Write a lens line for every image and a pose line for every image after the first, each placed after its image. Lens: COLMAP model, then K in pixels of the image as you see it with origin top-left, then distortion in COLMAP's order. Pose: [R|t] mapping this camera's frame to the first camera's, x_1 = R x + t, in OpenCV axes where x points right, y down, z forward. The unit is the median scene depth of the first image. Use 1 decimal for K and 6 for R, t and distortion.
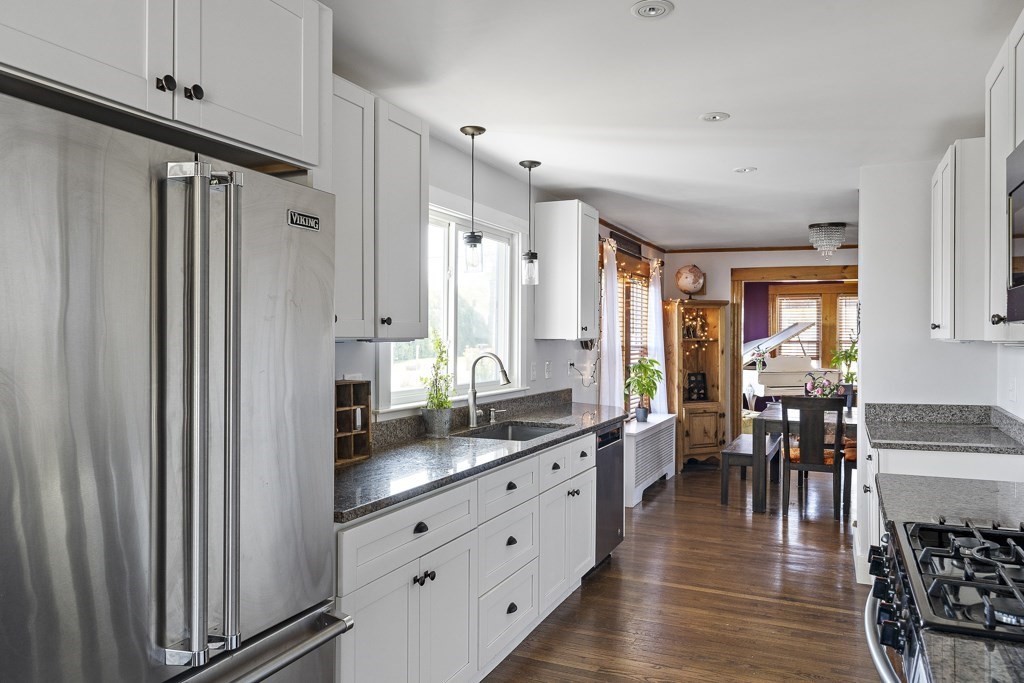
lens RADIAL K [[727.7, 0, 512.0], [0, 727.7, 341.5], [0, 0, 1]] dist [-0.002529, 0.002519]
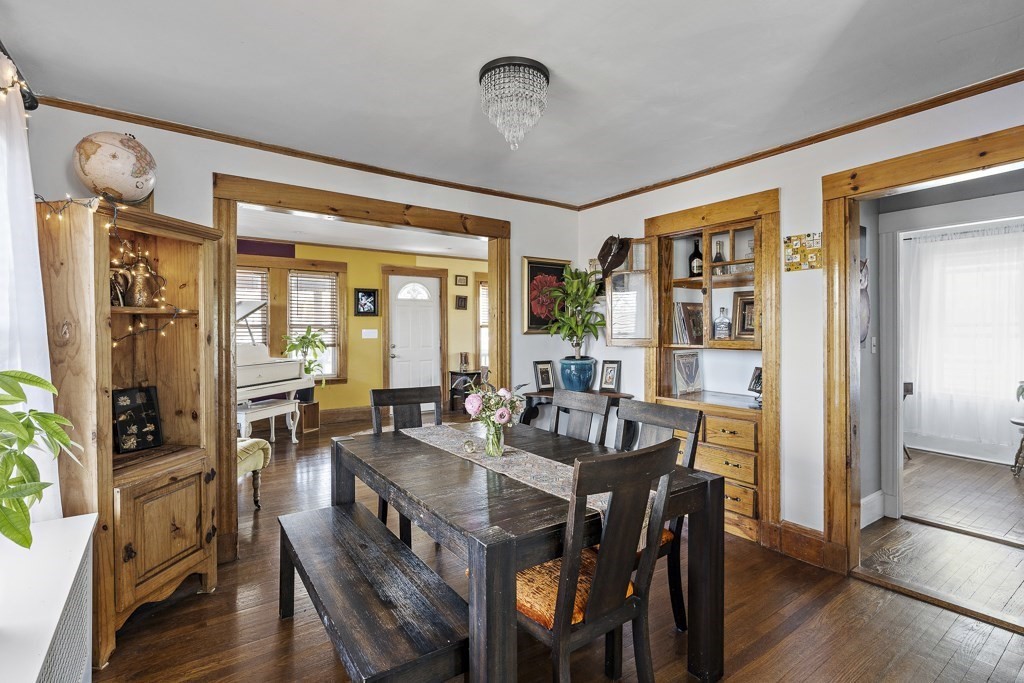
lens RADIAL K [[490.9, 0, 509.3], [0, 490.9, 330.8], [0, 0, 1]] dist [-0.003807, 0.000616]
pose [[0.511015, -0.006094, 0.859550, 0.130538], [0.008808, 0.999959, 0.001853, 0.011199], [-0.859527, 0.006624, 0.511048, 0.743551]]
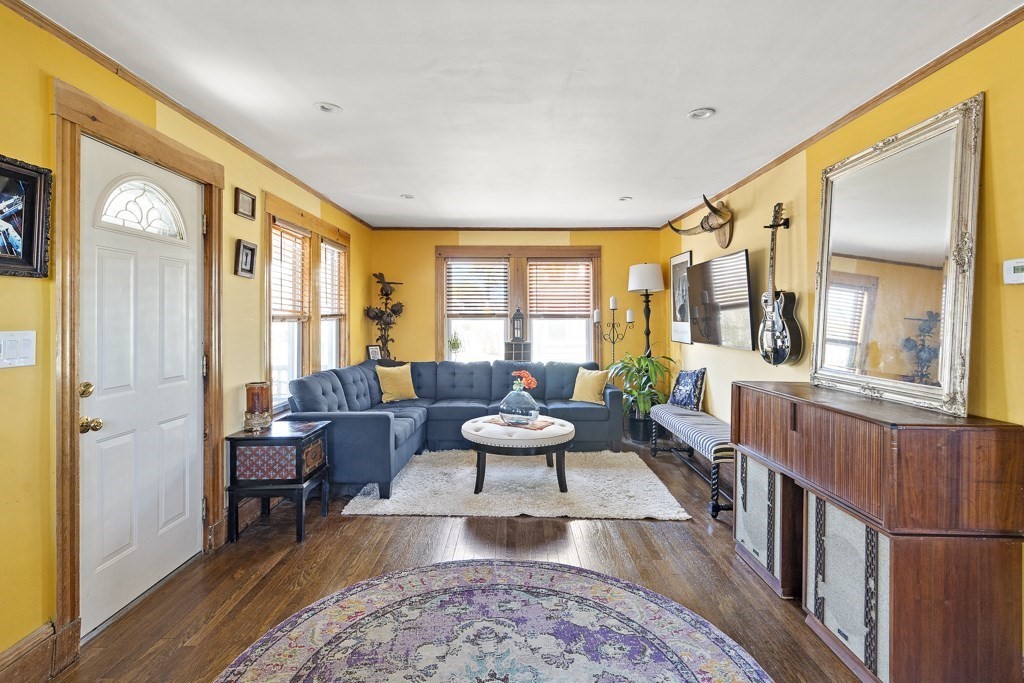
lens RADIAL K [[498.2, 0, 514.1], [0, 498.2, 312.1], [0, 0, 1]] dist [-0.002649, 0.000528]
pose [[-0.418927, 0.014953, 0.907897, 0.513376], [0.011063, 0.999874, -0.011363, 0.004381], [-0.907952, 0.005284, -0.419040, 1.359771]]
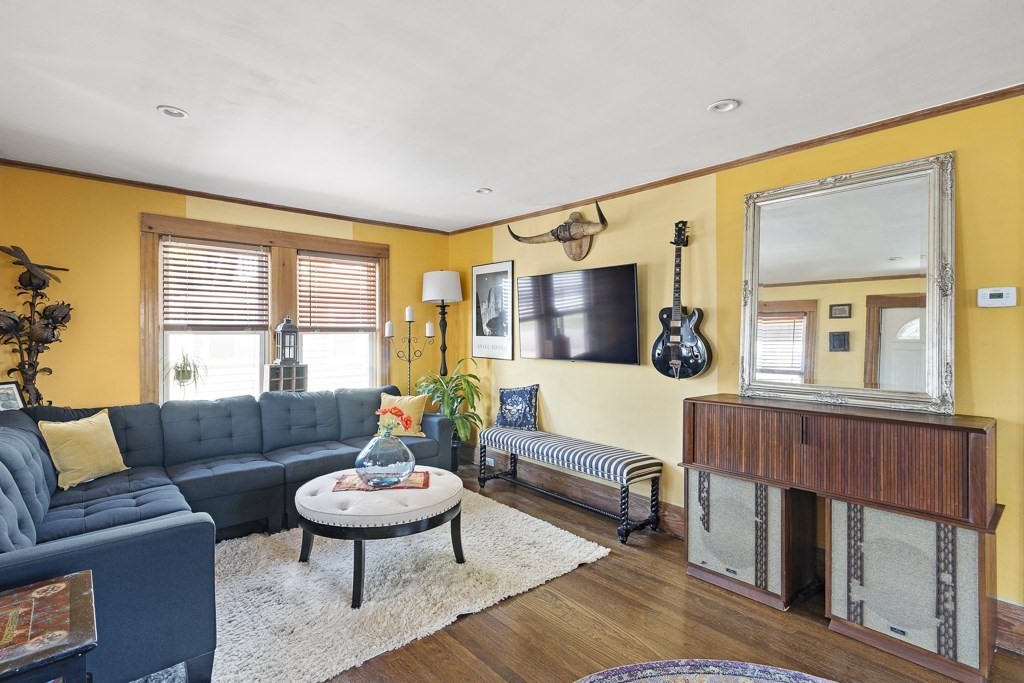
lens RADIAL K [[490.9, 0, 509.3], [0, 490.9, 330.8], [0, 0, 1]] dist [-0.003807, 0.000616]
pose [[-0.914087, 0.002333, 0.405511, 0.777970], [0.004680, 0.999978, 0.004797, 0.002451], [-0.405491, 0.006283, -0.914078, 1.434055]]
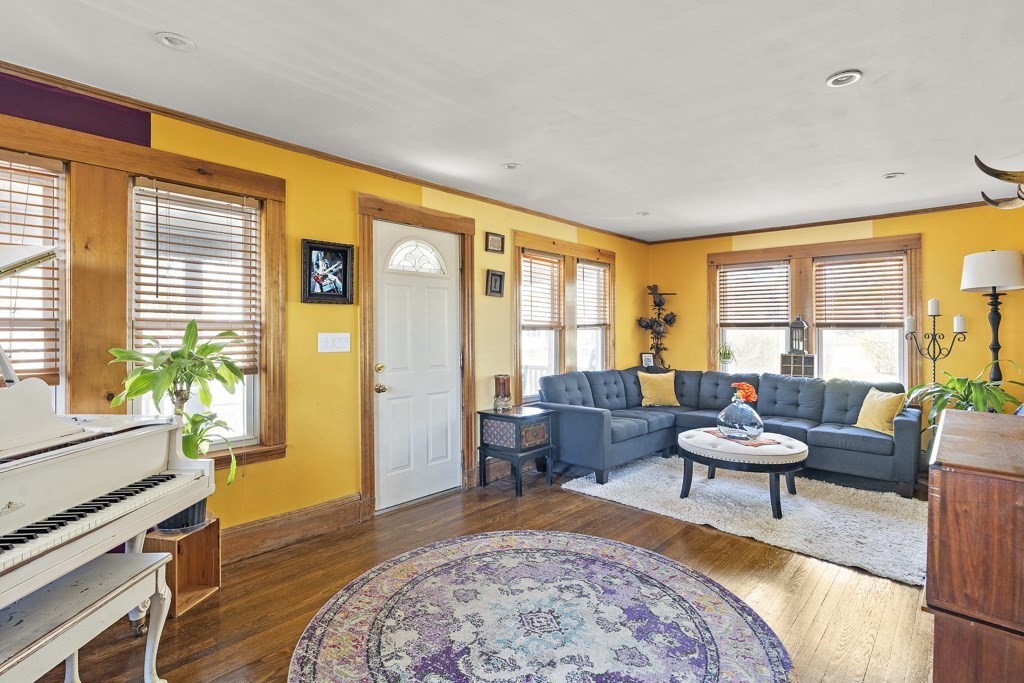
lens RADIAL K [[506.8, 0, 518.1], [0, 506.8, 331.4], [0, 0, 1]] dist [-0.005388, 0.000547]
pose [[0.288936, -0.000746, 0.957348, 0.436423], [0.008157, 0.999965, -0.001683, 0.008758], [-0.957314, 0.008295, 0.288933, 1.188580]]
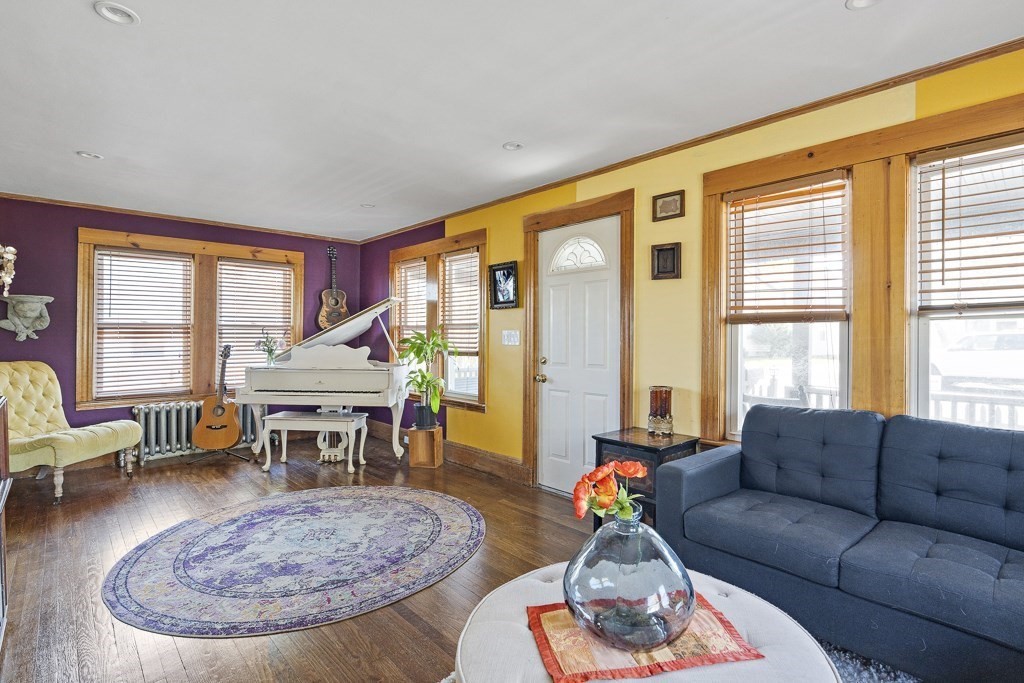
lens RADIAL K [[492.5, 0, 513.6], [0, 492.5, 335.9], [0, 0, 1]] dist [-0.001637, -0.000253]
pose [[0.922267, 0.001596, -0.386550, 1.057334], [-0.006492, 0.999914, -0.011360, 0.021477], [0.386499, 0.012986, 0.922198, 0.939383]]
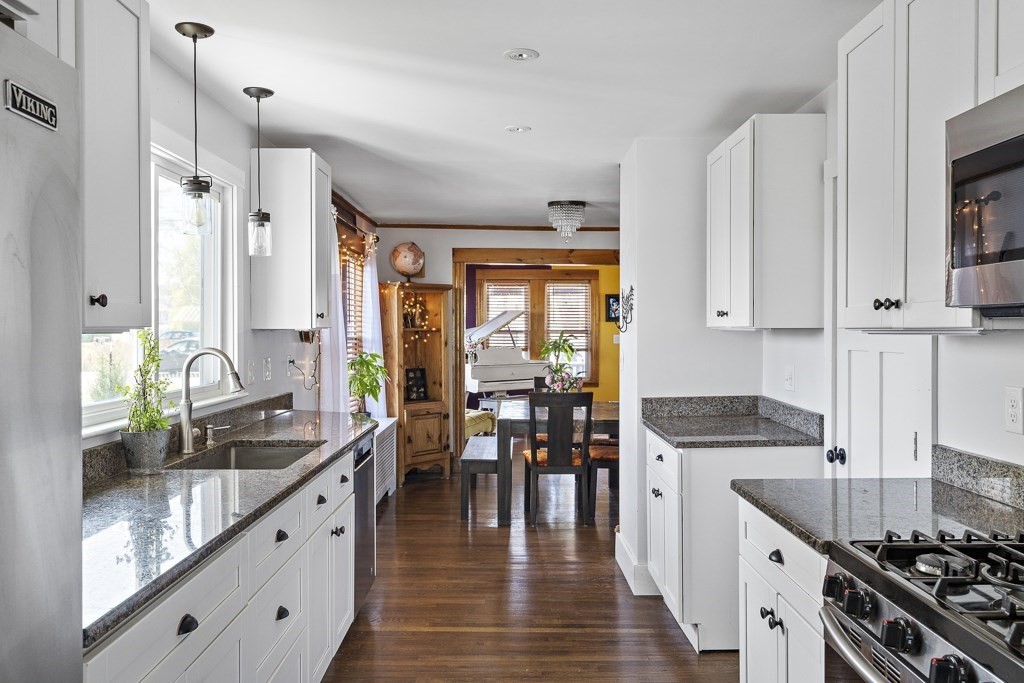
lens RADIAL K [[825.7, 0, 512.0], [0, 825.7, 341.5], [0, 0, 1]] dist [0.002385, 0.004739]
pose [[0.909358, -0.009956, 0.415895, -0.055094], [0.005423, 0.999912, 0.012078, 0.000383], [-0.415979, -0.008728, 0.909333, 0.074716]]
